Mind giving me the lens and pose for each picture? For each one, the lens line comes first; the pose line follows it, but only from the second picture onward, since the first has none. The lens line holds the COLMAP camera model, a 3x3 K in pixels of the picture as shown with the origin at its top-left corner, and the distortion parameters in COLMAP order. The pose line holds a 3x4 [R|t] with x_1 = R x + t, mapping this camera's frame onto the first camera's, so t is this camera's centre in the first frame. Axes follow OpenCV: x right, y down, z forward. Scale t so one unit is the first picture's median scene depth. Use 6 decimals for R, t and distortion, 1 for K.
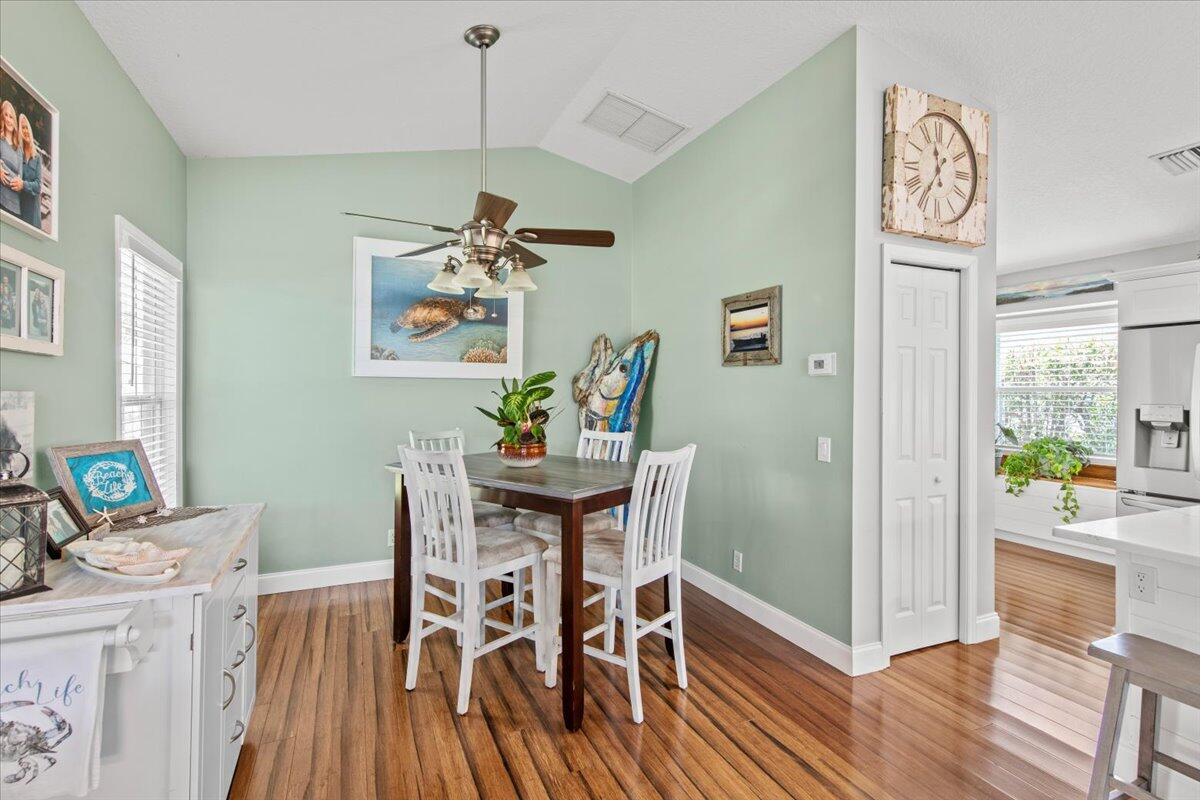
lens RADIAL K [[567.7, 0, 604.0], [0, 567.7, 388.3], [0, 0, 1]] dist [0.005393, -0.000131]
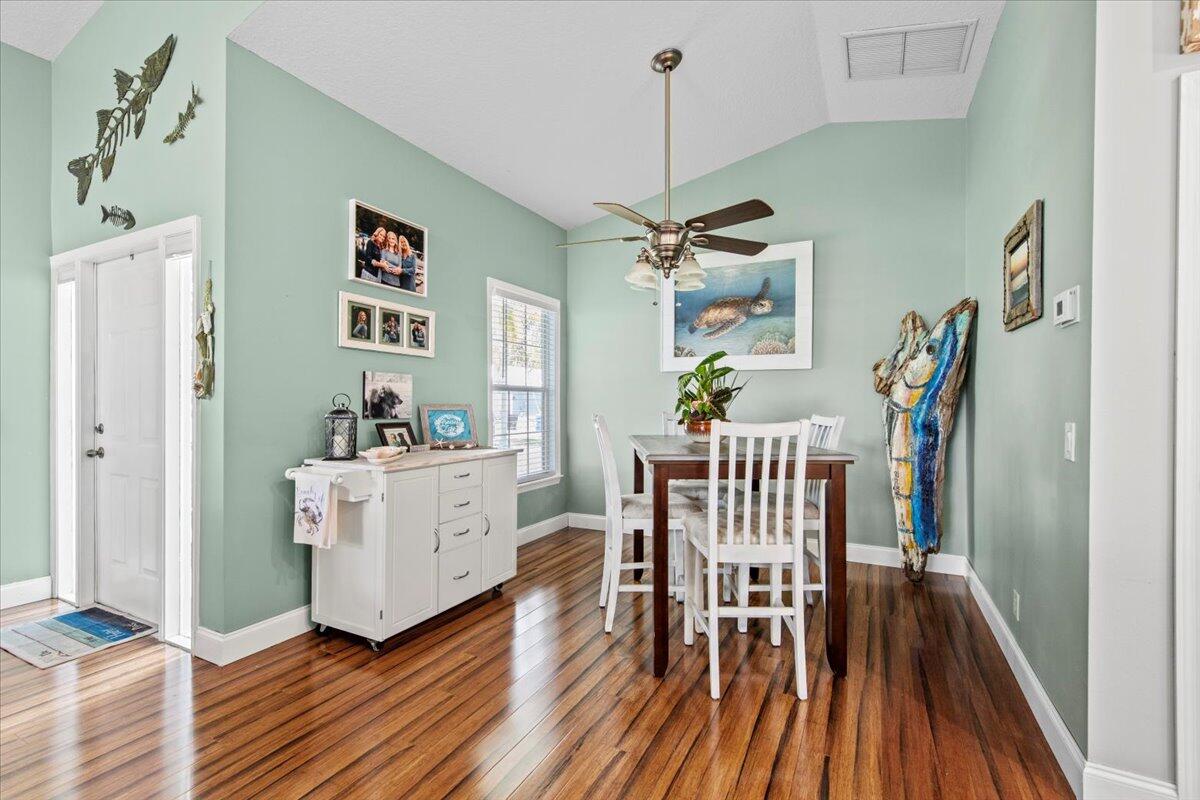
lens RADIAL K [[535.1, 0, 599.3], [0, 535.1, 404.4], [0, 0, 1]] dist [0.003902, -0.000761]
pose [[0.626402, 0.001526, -0.779499, 0.449038], [0.001337, 0.999995, 0.003032, 0.054535], [0.779499, -0.002941, 0.626396, 0.184186]]
